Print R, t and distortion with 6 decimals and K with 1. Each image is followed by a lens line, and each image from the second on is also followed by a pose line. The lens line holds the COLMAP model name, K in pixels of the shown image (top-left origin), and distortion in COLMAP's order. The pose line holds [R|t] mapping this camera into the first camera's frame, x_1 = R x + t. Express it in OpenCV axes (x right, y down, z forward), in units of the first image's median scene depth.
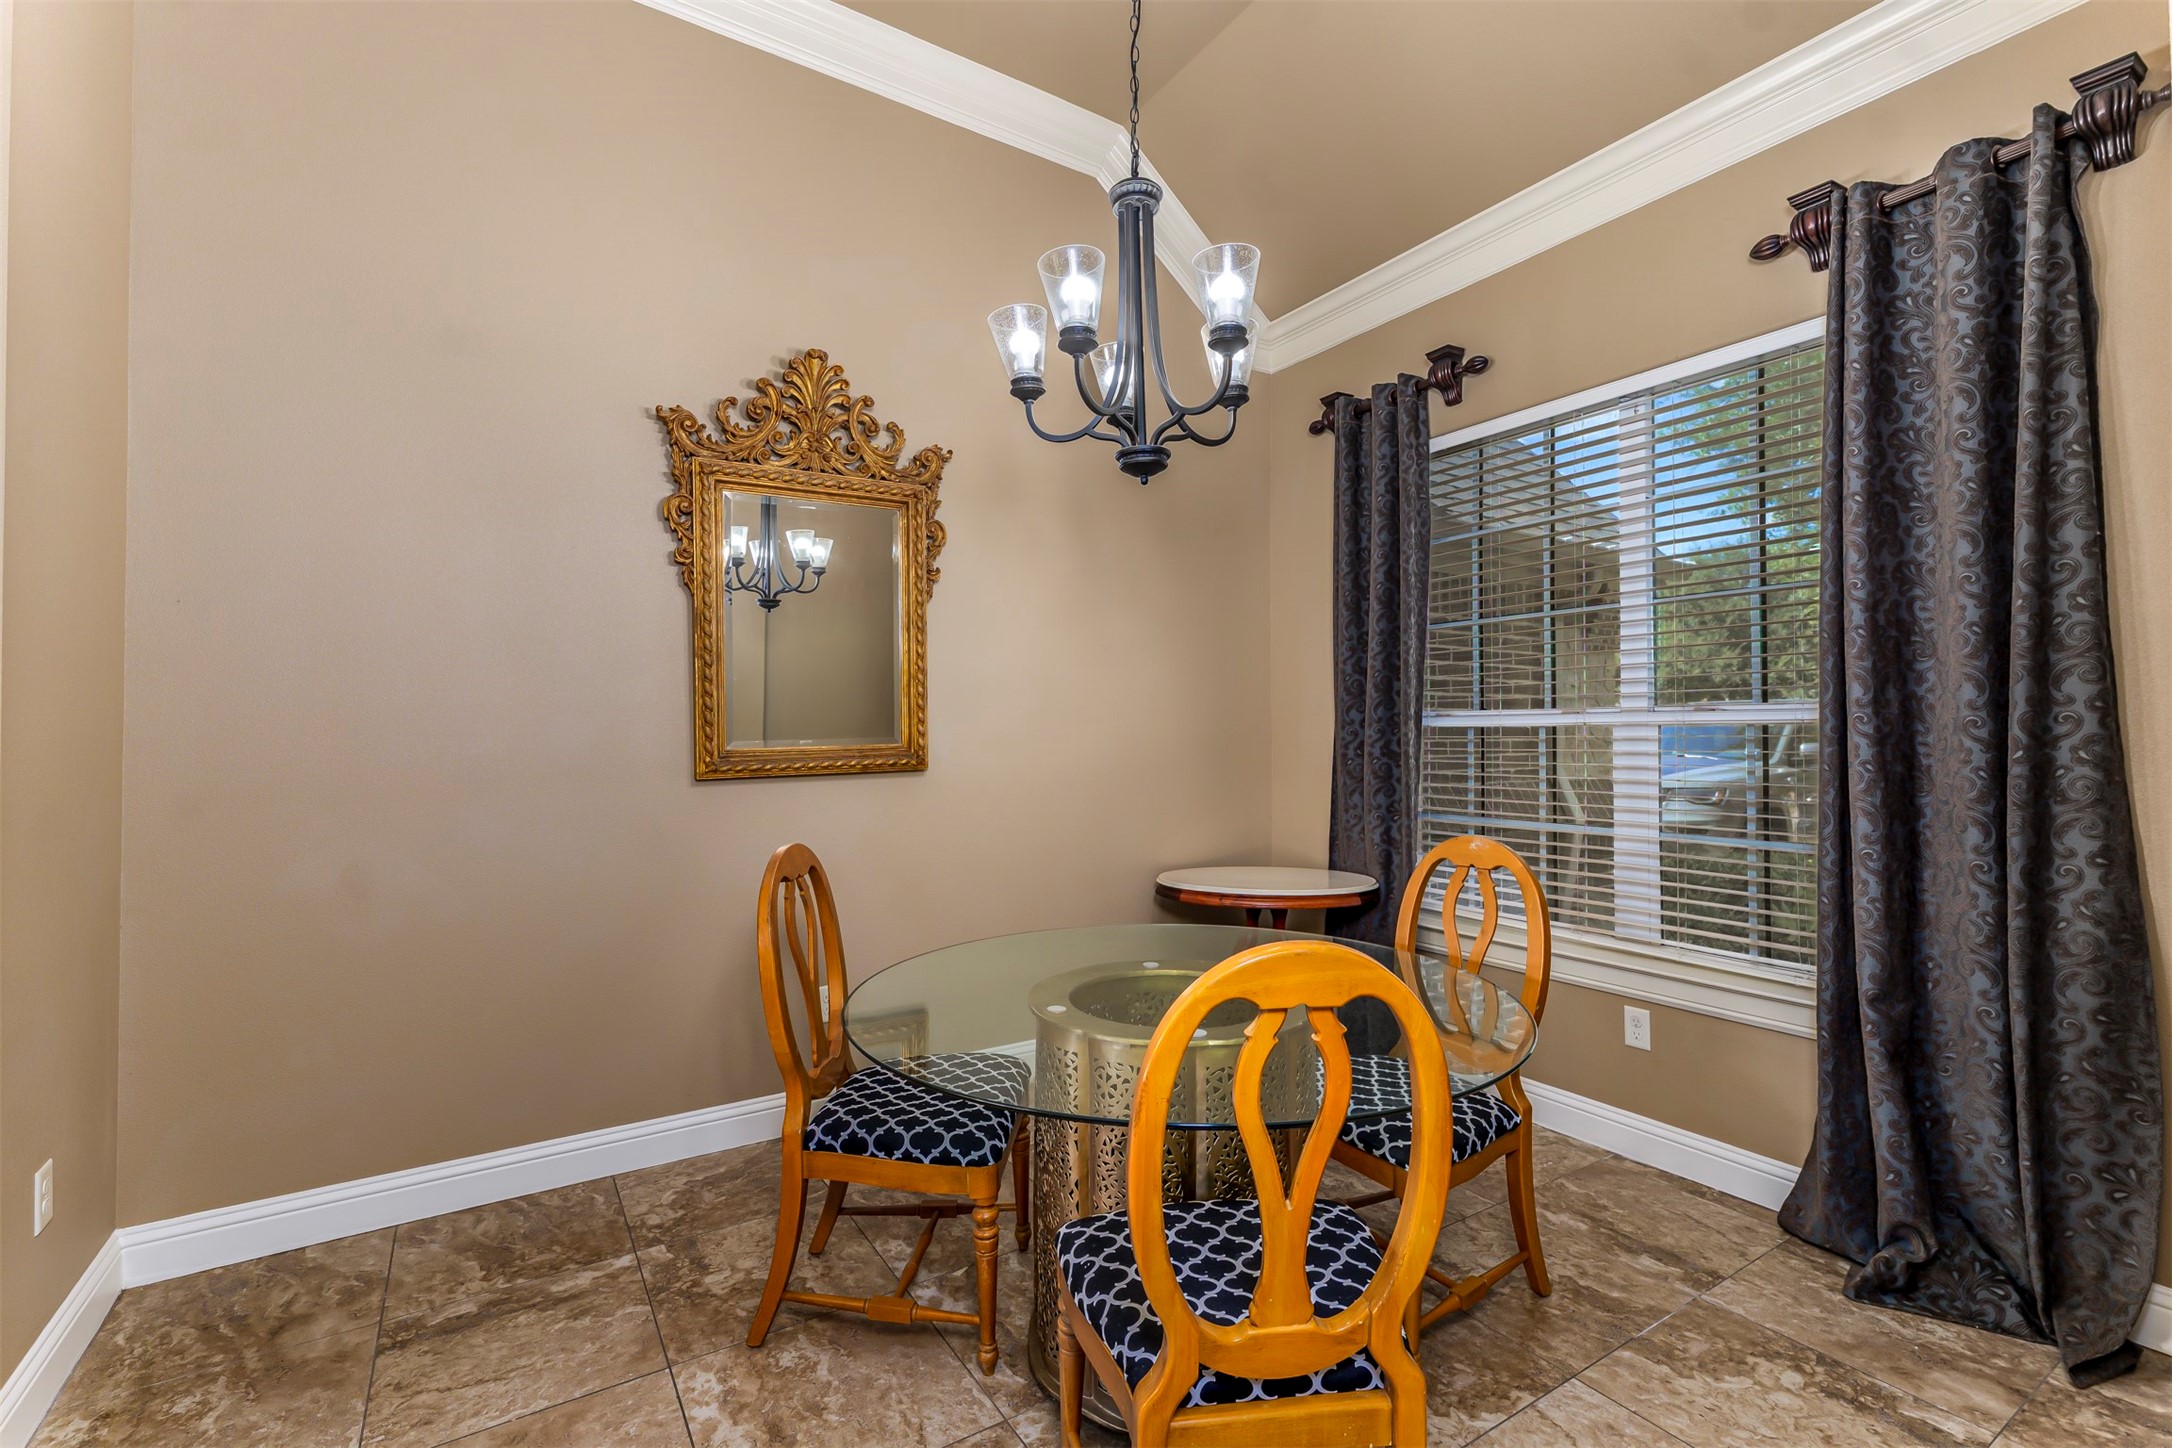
lens RADIAL K [[961.4, 0, 1087.0], [0, 961.4, 721.9], [0, 0, 1]] dist [0.006611, -0.000023]
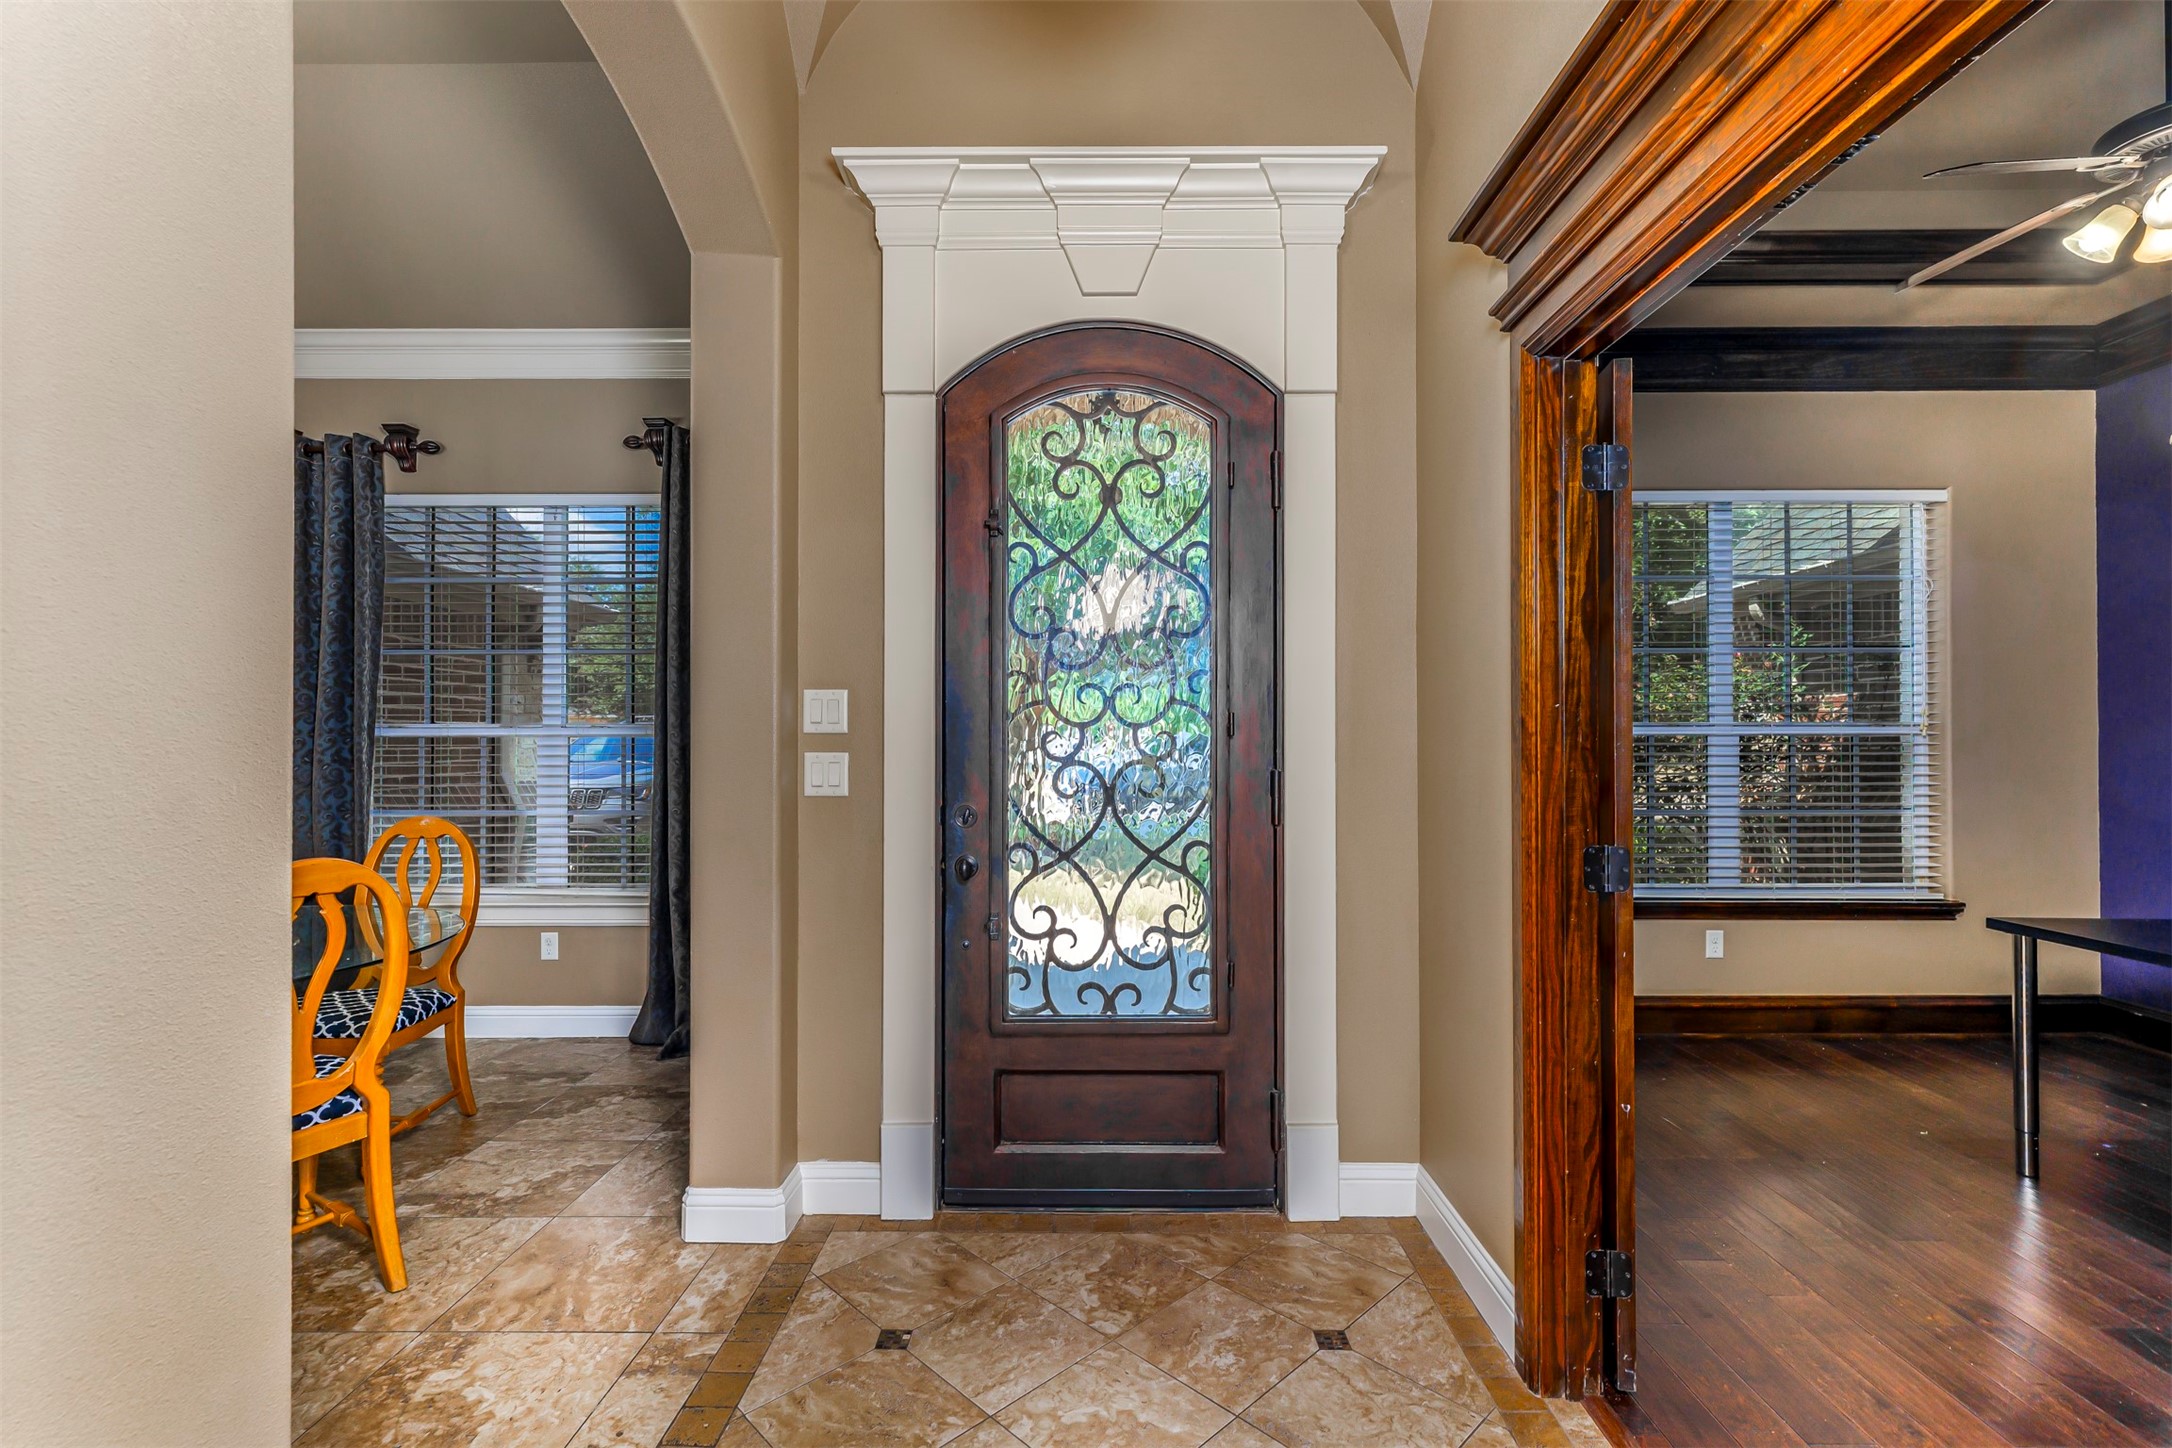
lens RADIAL K [[961.4, 0, 1087.3], [0, 961.4, 733.8], [0, 0, 1]] dist [0.006611, -0.000023]
pose [[0.553381, 0.007437, 0.832895, -0.158782], [-0.010177, 0.999946, -0.002167, -0.005011], [-0.832866, -0.007277, 0.553426, -0.394255]]
